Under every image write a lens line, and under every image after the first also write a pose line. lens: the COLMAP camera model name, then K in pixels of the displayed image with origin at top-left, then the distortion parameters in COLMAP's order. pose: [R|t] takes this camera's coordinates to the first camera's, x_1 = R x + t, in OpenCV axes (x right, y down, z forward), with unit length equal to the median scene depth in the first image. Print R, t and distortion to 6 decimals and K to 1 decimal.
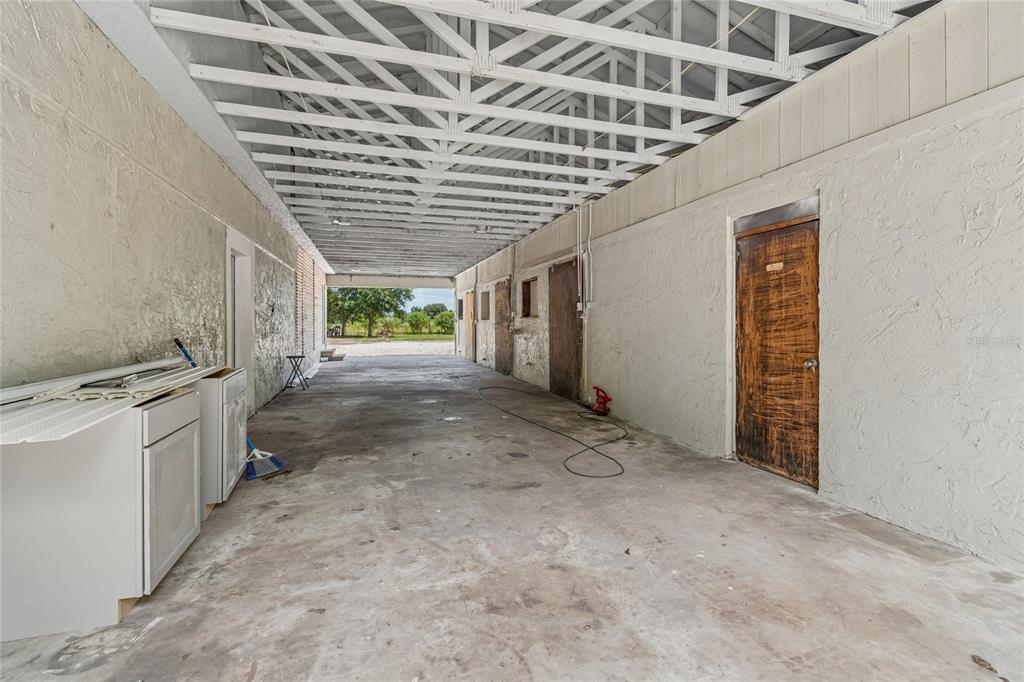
lens RADIAL K [[459.4, 0, 514.4], [0, 459.4, 337.0], [0, 0, 1]] dist [0.000063, 0.000600]
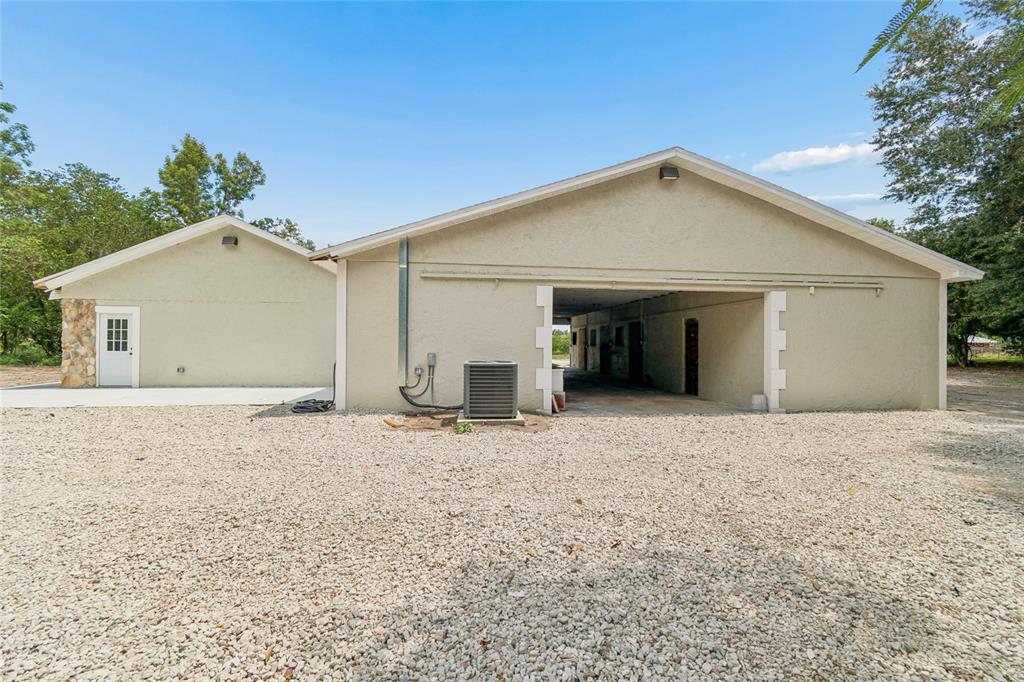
lens RADIAL K [[459.4, 0, 514.4], [0, 459.4, 337.0], [0, 0, 1]] dist [0.000063, 0.000600]
pose [[0.982373, 0.003592, -0.186897, -0.041474], [-0.011965, 0.998973, -0.043693, 0.011835], [0.186548, 0.045159, 0.981407, -1.052065]]
